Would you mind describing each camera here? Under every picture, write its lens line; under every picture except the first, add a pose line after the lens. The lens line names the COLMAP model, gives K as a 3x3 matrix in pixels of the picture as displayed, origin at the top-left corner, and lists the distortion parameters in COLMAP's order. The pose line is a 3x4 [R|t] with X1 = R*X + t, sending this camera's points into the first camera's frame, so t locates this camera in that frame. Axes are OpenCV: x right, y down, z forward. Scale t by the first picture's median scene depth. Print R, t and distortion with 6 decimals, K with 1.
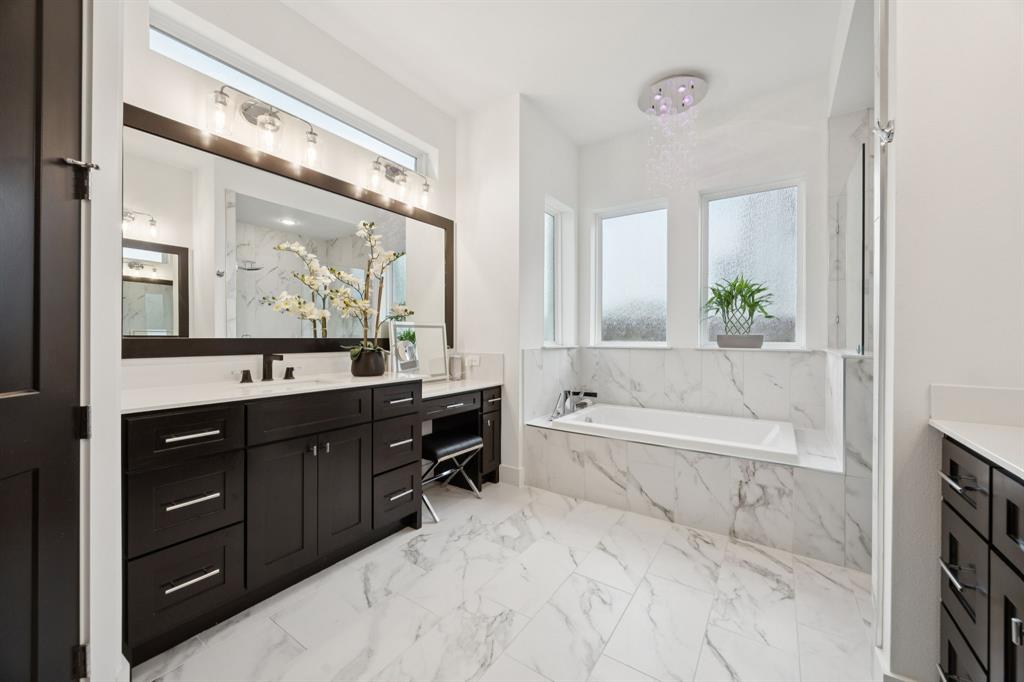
lens RADIAL K [[418.2, 0, 512.2], [0, 418.2, 337.7], [0, 0, 1]] dist [0.002460, 0.000140]
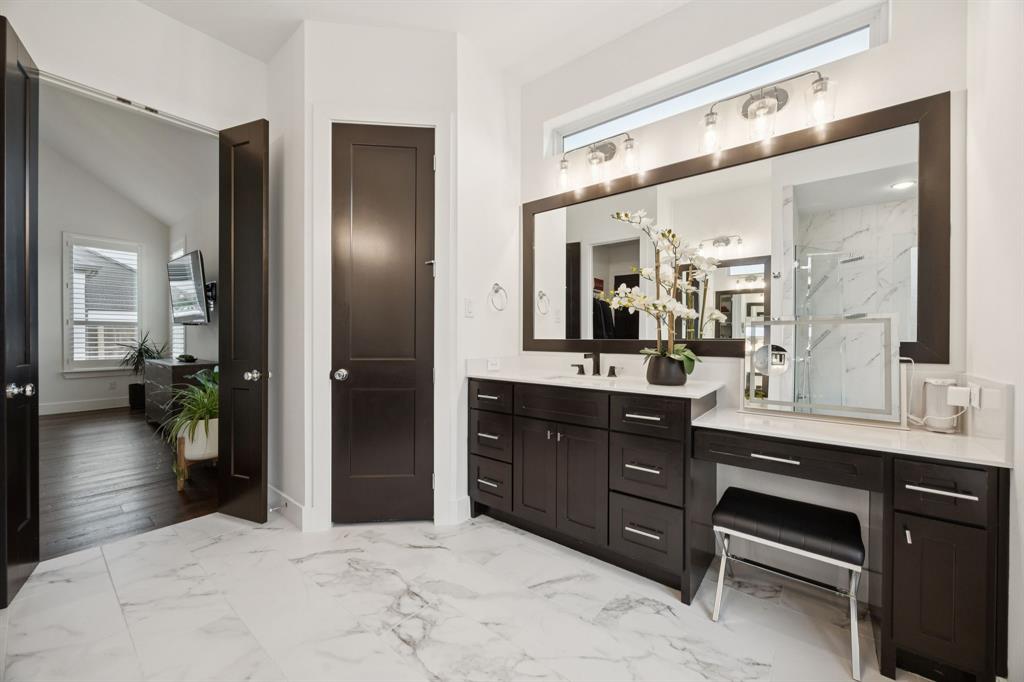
lens RADIAL K [[407.4, 0, 512.0], [0, 407.4, 341.0], [0, 0, 1]] dist [-0.002062, -0.000156]
pose [[-0.131853, 0.004052, -0.991261, 0.568932], [-0.007450, 0.999959, 0.005078, 0.000962], [0.991241, 0.008054, -0.131818, 0.880599]]
